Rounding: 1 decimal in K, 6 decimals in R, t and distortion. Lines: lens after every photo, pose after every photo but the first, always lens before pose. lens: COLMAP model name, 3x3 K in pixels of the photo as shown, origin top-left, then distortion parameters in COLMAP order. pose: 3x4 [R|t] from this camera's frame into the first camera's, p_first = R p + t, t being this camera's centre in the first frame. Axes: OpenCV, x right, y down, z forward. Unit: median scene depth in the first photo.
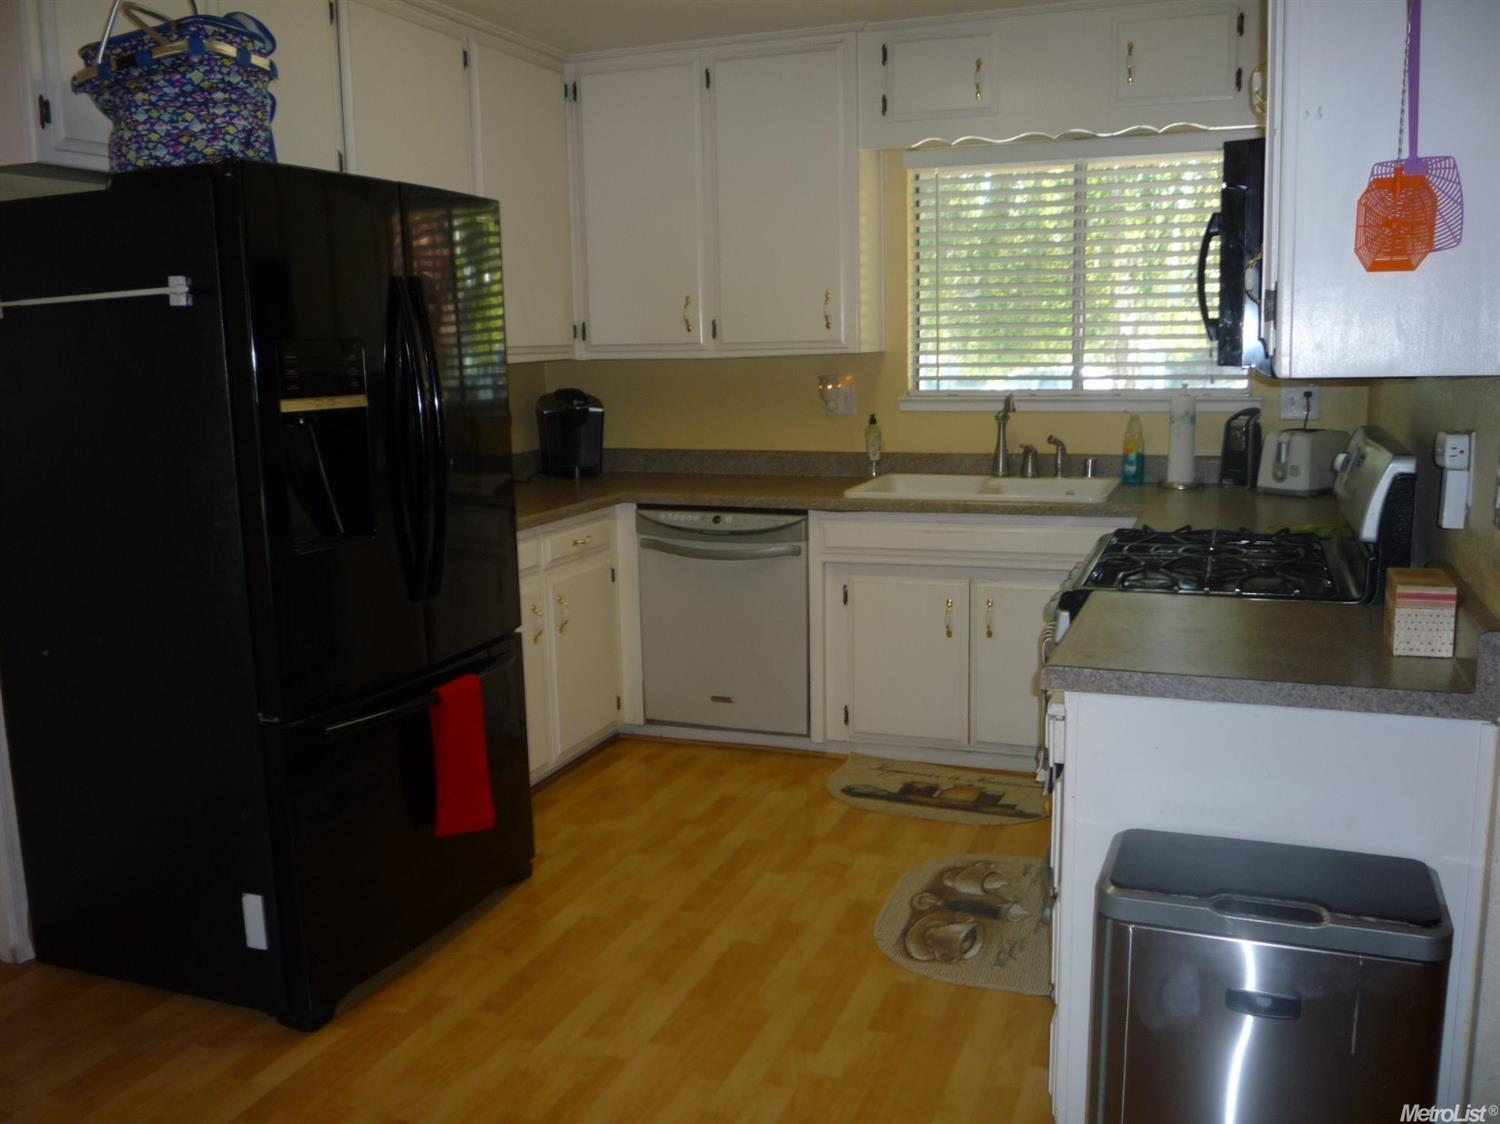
lens RADIAL K [[1287.1, 0, 750.0], [0, 1287.1, 562.0], [0, 0, 1]] dist [-0.068395, 0.047077]
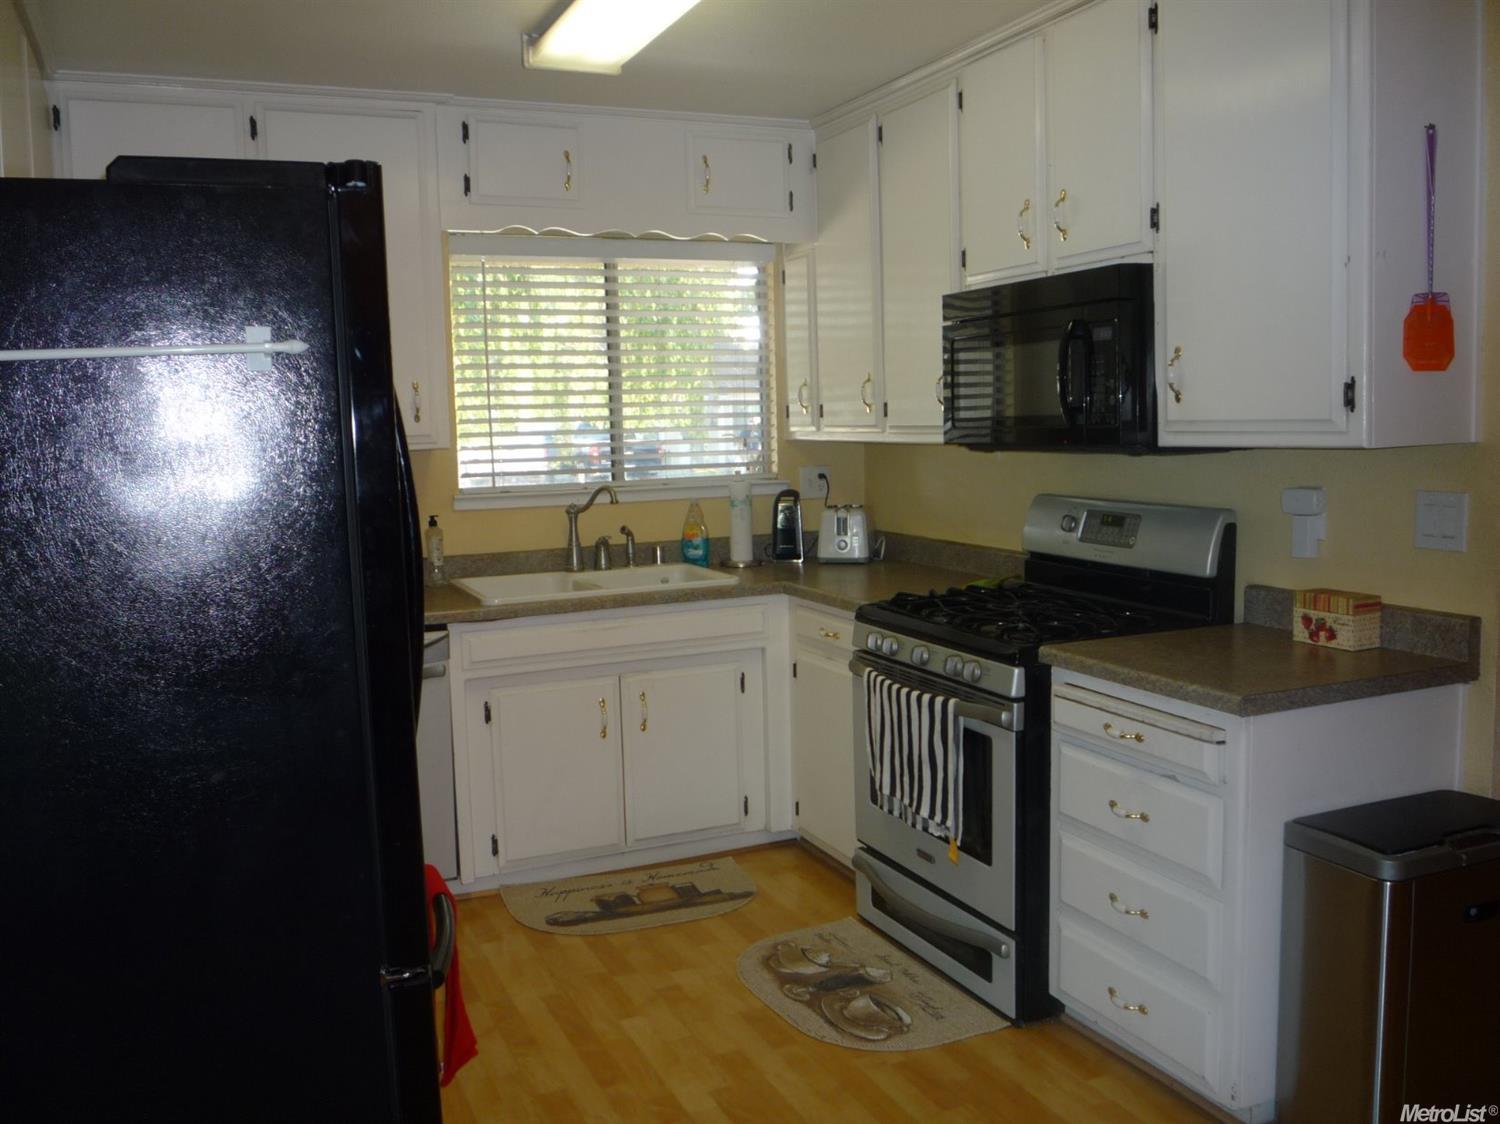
lens RADIAL K [[1287.1, 0, 750.0], [0, 1287.1, 562.0], [0, 0, 1]] dist [-0.068395, 0.047077]
pose [[0.718507, -0.074240, 0.691546, -0.416040], [0.129940, 0.991109, -0.028606, -0.030095], [-0.683274, 0.110413, 0.721766, 0.213365]]
